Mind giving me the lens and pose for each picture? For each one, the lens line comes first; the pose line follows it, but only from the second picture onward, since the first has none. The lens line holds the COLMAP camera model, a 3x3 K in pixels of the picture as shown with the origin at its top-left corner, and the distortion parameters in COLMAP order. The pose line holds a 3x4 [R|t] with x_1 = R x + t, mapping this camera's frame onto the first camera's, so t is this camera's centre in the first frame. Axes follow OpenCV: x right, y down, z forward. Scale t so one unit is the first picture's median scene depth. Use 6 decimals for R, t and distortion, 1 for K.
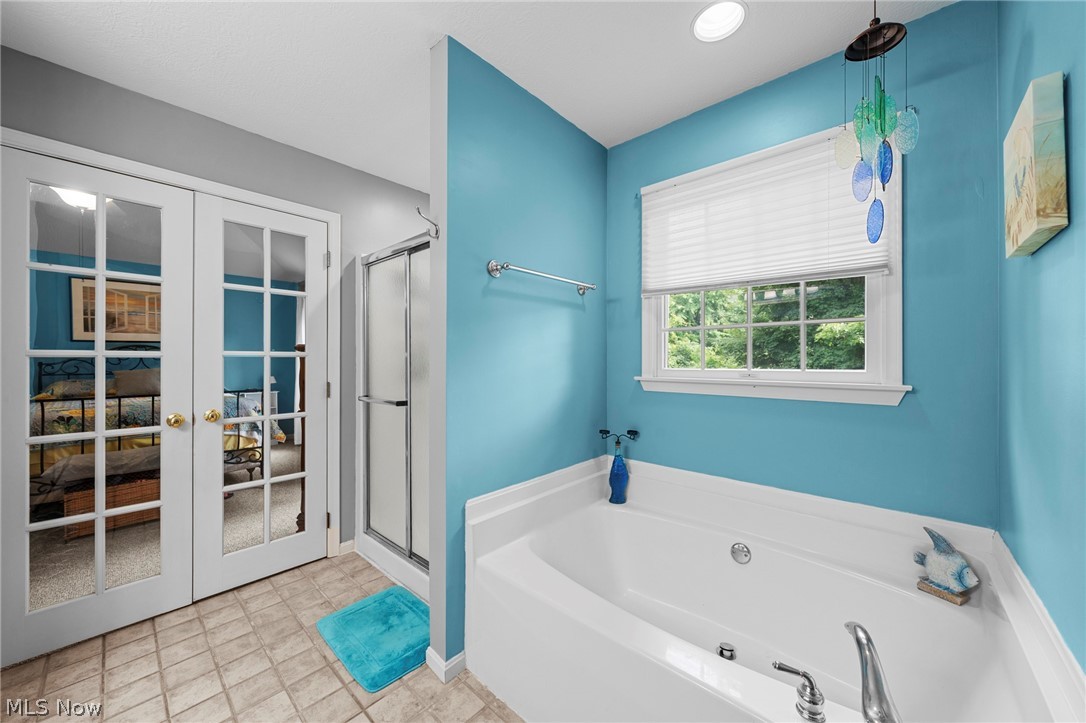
lens RADIAL K [[387.9, 0, 538.7], [0, 387.9, 360.7], [0, 0, 1]] dist [-0.000114, 0.000067]
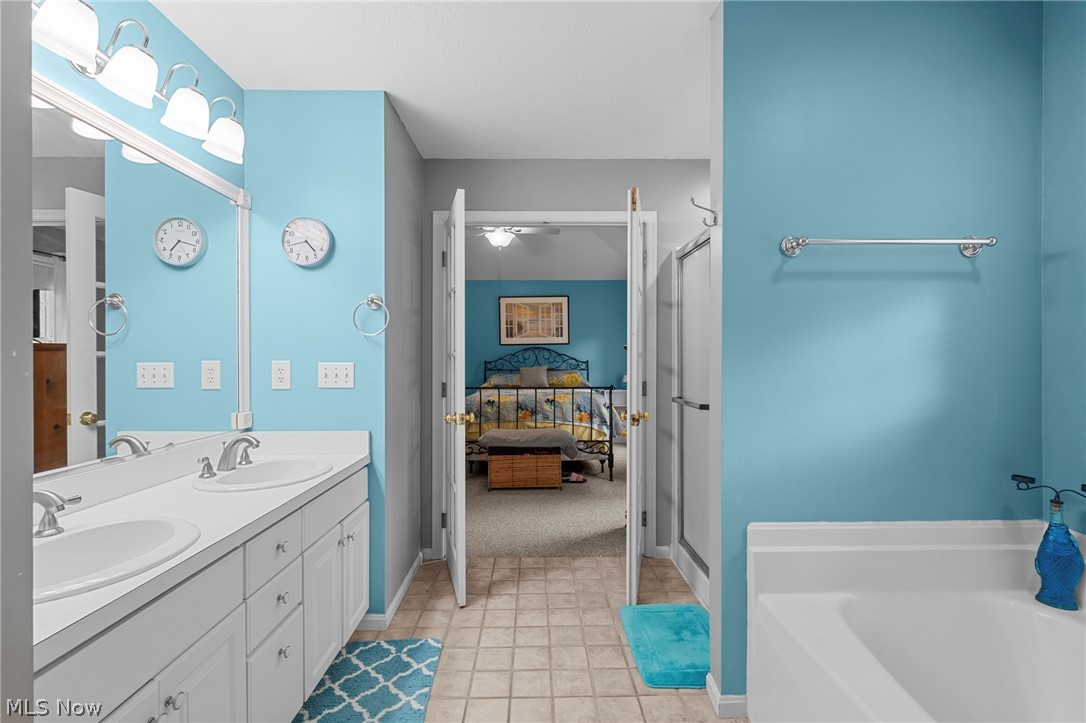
lens RADIAL K [[468.8, 0, 547.8], [0, 468.8, 358.8], [0, 0, 1]] dist [0.000190, 0.000321]
pose [[0.699776, -0.001390, -0.714361, 0.178856], [0.000284, 0.999999, -0.001668, -0.001440], [0.714362, 0.000964, 0.699775, -0.034514]]
